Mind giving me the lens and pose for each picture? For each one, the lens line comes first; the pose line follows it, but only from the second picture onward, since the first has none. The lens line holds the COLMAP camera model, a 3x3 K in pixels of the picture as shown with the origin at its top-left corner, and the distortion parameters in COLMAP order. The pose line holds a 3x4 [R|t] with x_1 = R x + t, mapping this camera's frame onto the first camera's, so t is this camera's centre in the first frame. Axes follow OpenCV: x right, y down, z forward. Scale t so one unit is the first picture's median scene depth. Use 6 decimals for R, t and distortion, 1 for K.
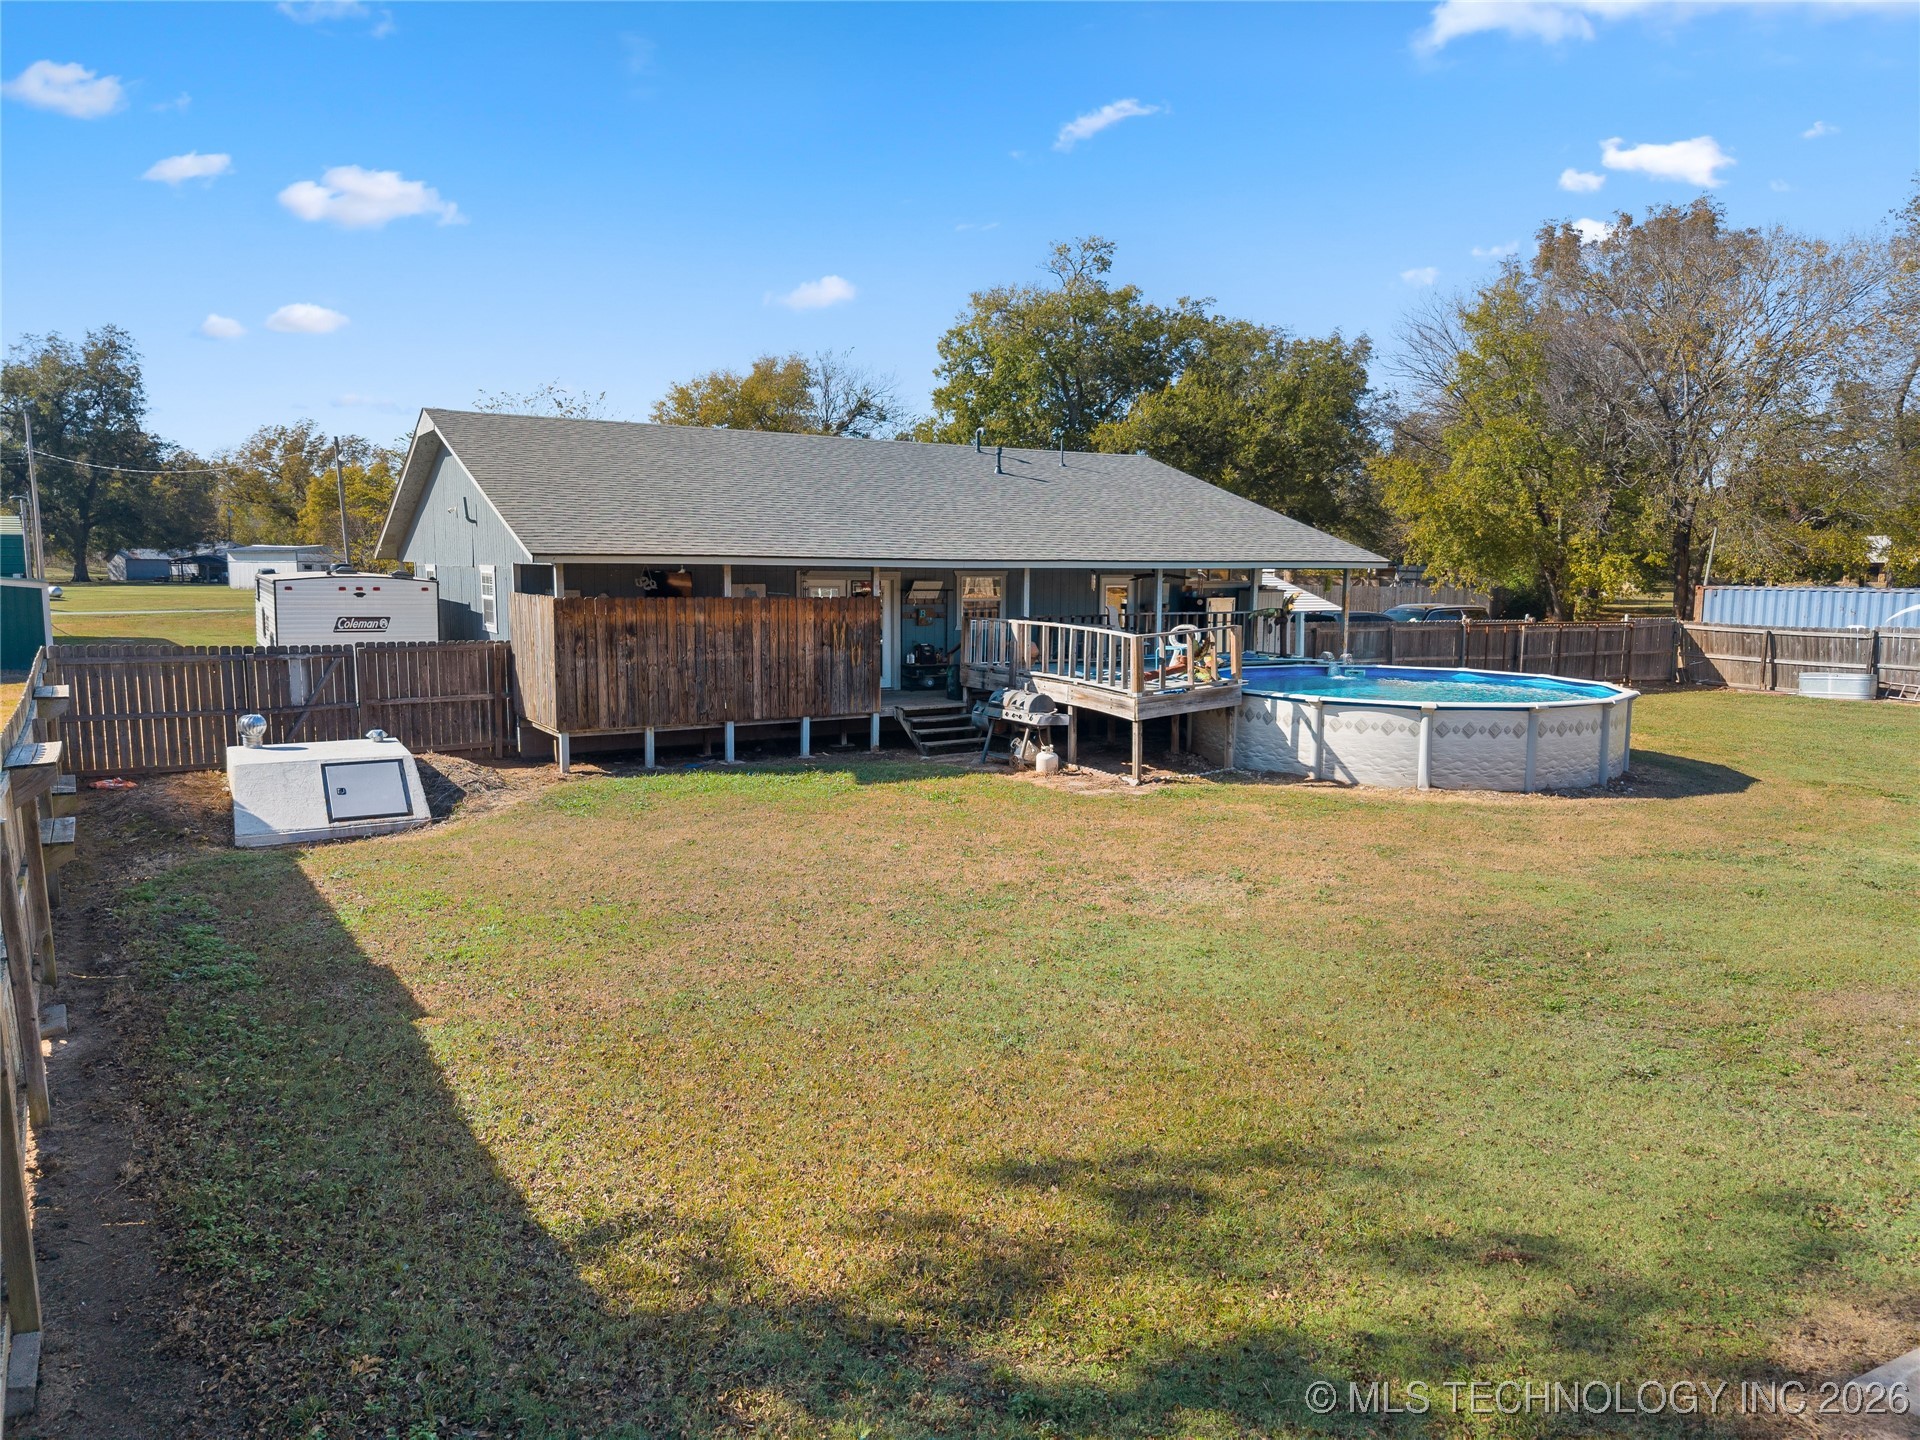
lens RADIAL K [[1279.0, 0, 960.0], [0, 1279.0, 720.0], [0, 0, 1]] dist [-0.001583, -0.003876]
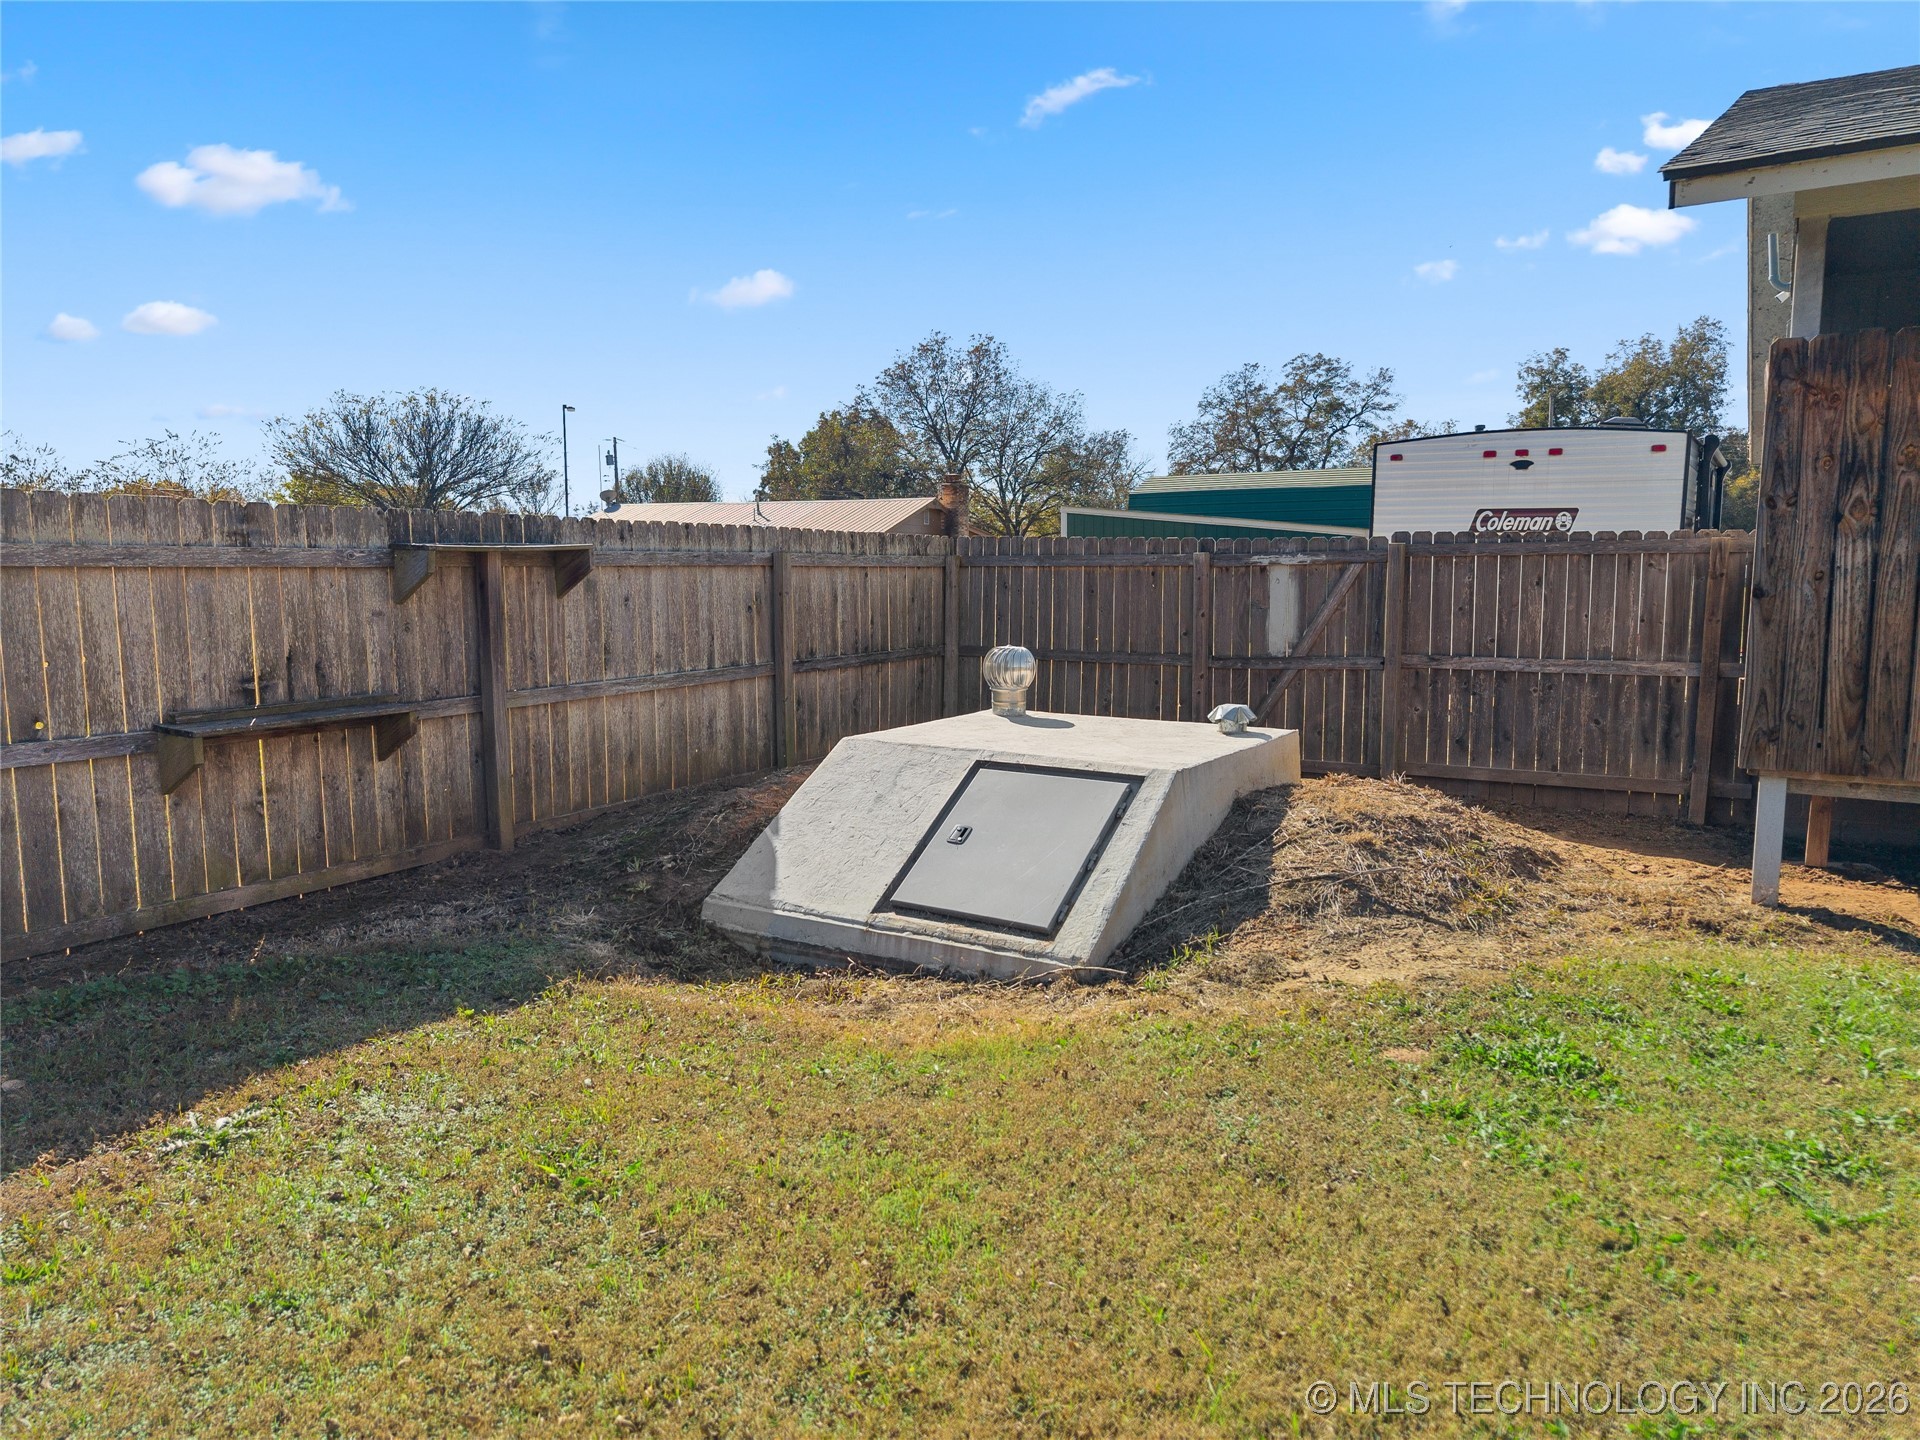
lens RADIAL K [[1279.0, 0, 960.0], [0, 1279.0, 720.0], [0, 0, 1]] dist [-0.001583, -0.003876]
pose [[0.433794, 0.093929, -0.896103, -0.104701], [-0.104801, 0.993061, 0.053360, 0.000154], [0.894896, 0.070765, 0.440628, 0.620690]]
